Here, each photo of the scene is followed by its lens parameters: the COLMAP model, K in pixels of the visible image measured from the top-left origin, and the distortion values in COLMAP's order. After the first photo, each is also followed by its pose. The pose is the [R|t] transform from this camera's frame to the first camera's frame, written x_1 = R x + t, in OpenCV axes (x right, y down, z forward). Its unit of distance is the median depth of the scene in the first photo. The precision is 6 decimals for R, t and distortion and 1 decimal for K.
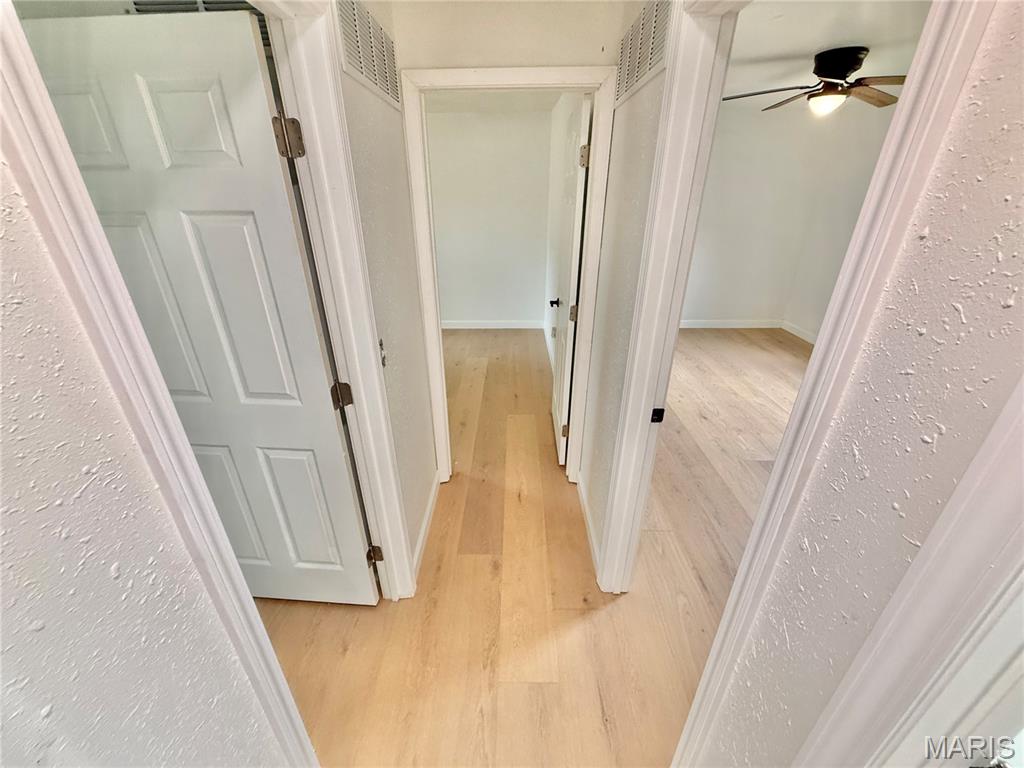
lens RADIAL K [[412.9, 0, 512.0], [0, 412.9, 384.0], [0, 0, 1]] dist [-0.000946, -0.000491]
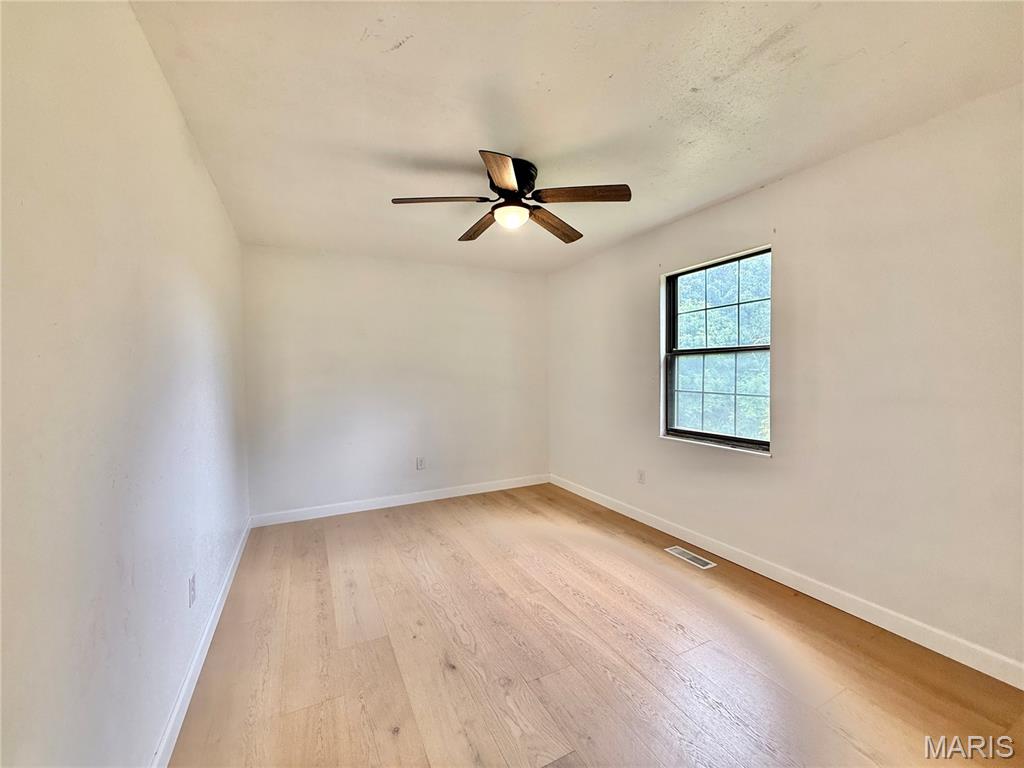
lens RADIAL K [[412.9, 0, 512.0], [0, 412.9, 384.0], [0, 0, 1]] dist [-0.000946, -0.000491]
pose [[0.888998, -0.025184, 0.457218, 0.272420], [0.207297, 0.912446, -0.352802, -0.048247], [-0.408302, 0.408420, 0.816384, 0.333897]]
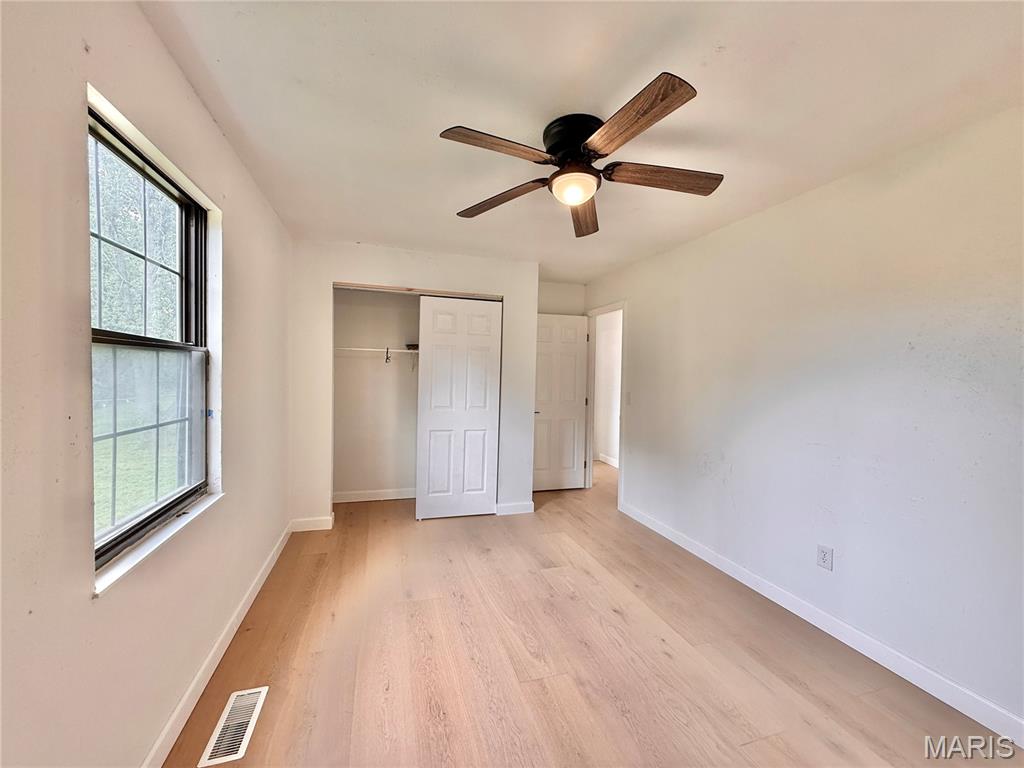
lens RADIAL K [[412.9, 0, 512.0], [0, 412.9, 384.0], [0, 0, 1]] dist [-0.000946, -0.000491]
pose [[-0.950356, -0.014898, -0.310809, 0.799463], [-0.153554, 0.891213, 0.426802, -0.504962], [0.270638, 0.453340, -0.849257, 1.271704]]
